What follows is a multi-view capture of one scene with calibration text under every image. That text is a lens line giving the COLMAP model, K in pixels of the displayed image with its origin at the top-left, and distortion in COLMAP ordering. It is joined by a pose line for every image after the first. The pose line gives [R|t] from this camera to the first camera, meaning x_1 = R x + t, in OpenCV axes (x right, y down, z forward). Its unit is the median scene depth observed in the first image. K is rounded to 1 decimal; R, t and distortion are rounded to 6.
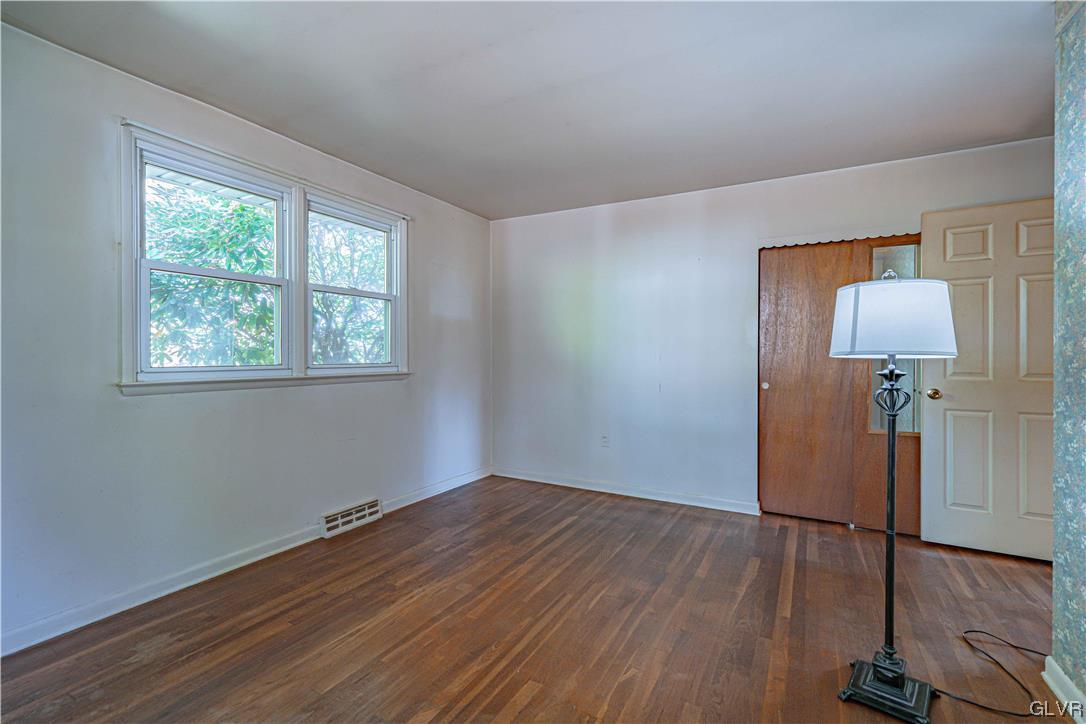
lens RADIAL K [[482.9, 0, 543.0], [0, 482.9, 362.0], [0, 0, 1]] dist [-0.000029, 0.000142]
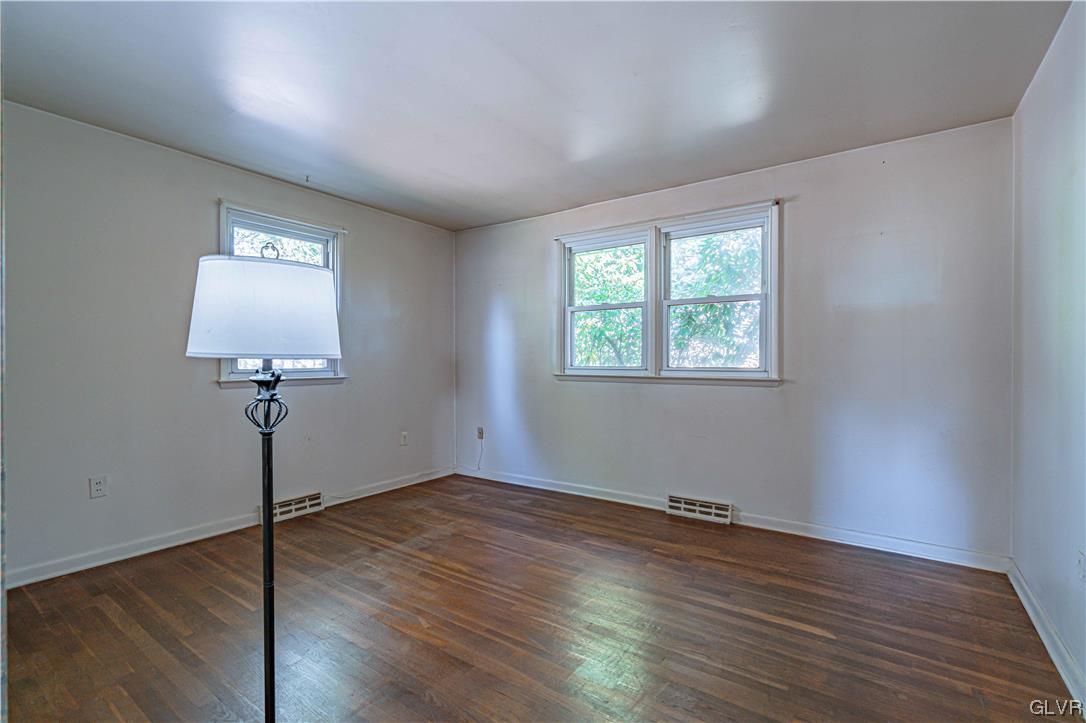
lens RADIAL K [[492.9, 0, 543.0], [0, 492.9, 361.5], [0, 0, 1]] dist [0.000613, -0.000015]
pose [[-0.103948, 0.001148, -0.994582, 0.788759], [-0.009760, 0.999950, 0.002174, -0.009002], [0.994535, 0.009933, -0.103931, 0.811339]]
